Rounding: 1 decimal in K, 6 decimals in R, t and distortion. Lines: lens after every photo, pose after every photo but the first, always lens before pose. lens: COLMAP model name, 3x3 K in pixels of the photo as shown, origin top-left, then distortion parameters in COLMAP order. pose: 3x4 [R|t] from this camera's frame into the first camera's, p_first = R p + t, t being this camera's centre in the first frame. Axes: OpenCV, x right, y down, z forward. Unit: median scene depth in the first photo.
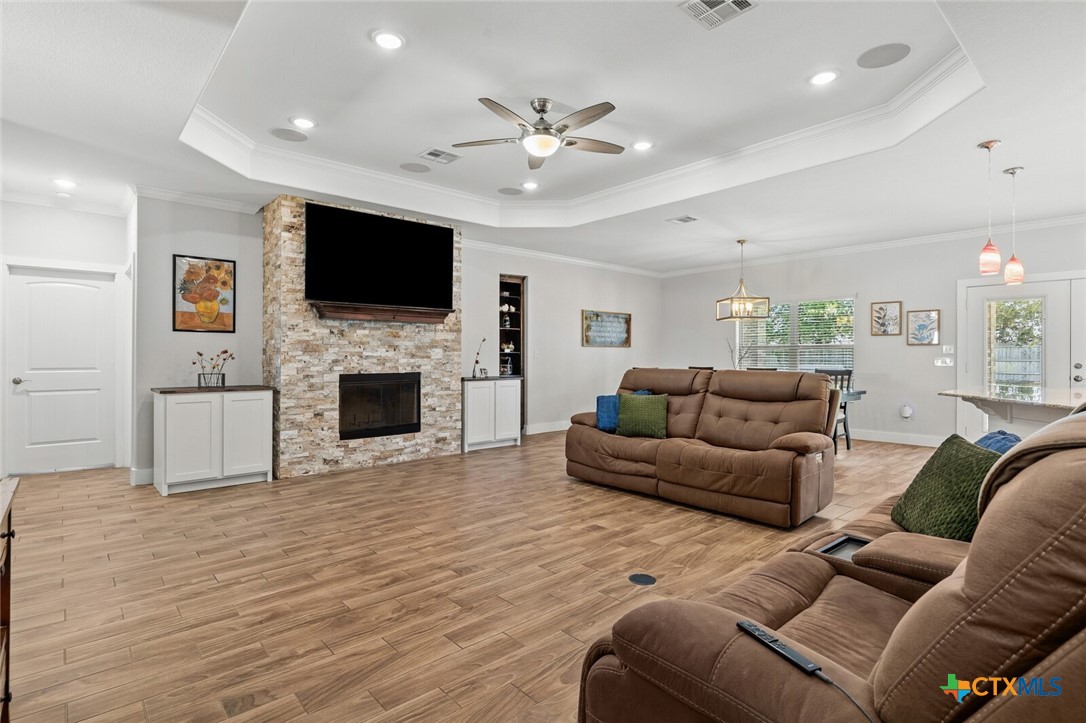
lens RADIAL K [[541.5, 0, 540.5], [0, 541.5, 356.3], [0, 0, 1]] dist [0.005466, -0.000419]
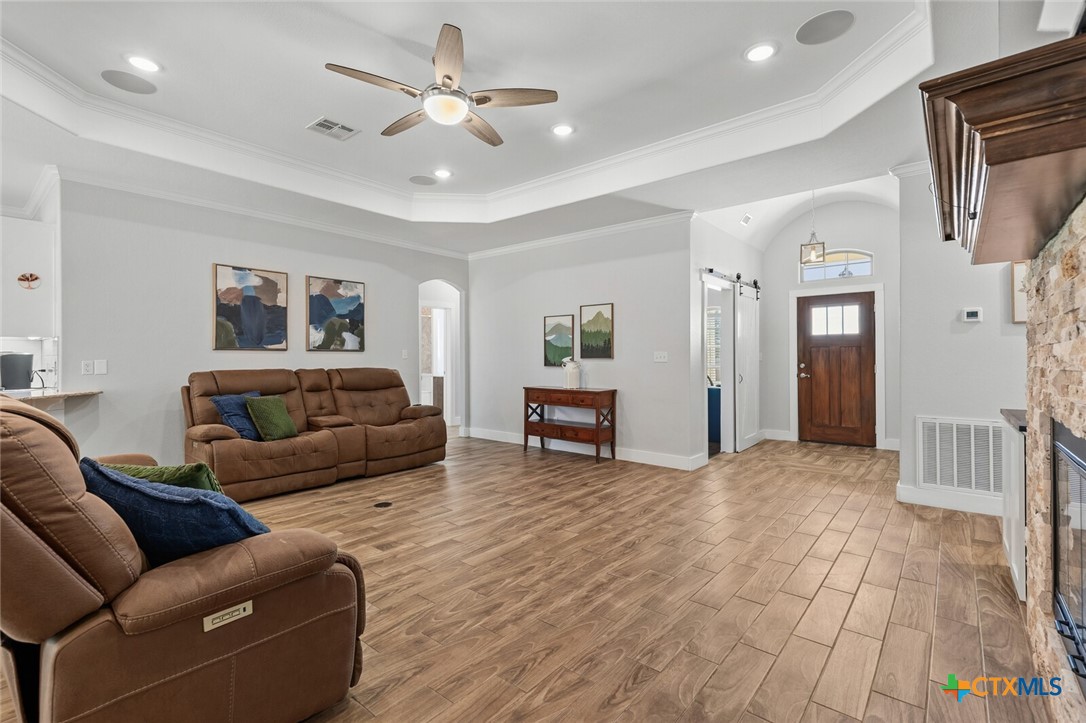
lens RADIAL K [[489.7, 0, 538.2], [0, 489.7, 355.7], [0, 0, 1]] dist [0.009452, -0.001769]
pose [[-0.989025, -0.002043, -0.147737, -0.020746], [-0.001146, 0.999980, -0.006150, 0.000431], [0.147747, -0.005913, -0.989008, 1.336245]]
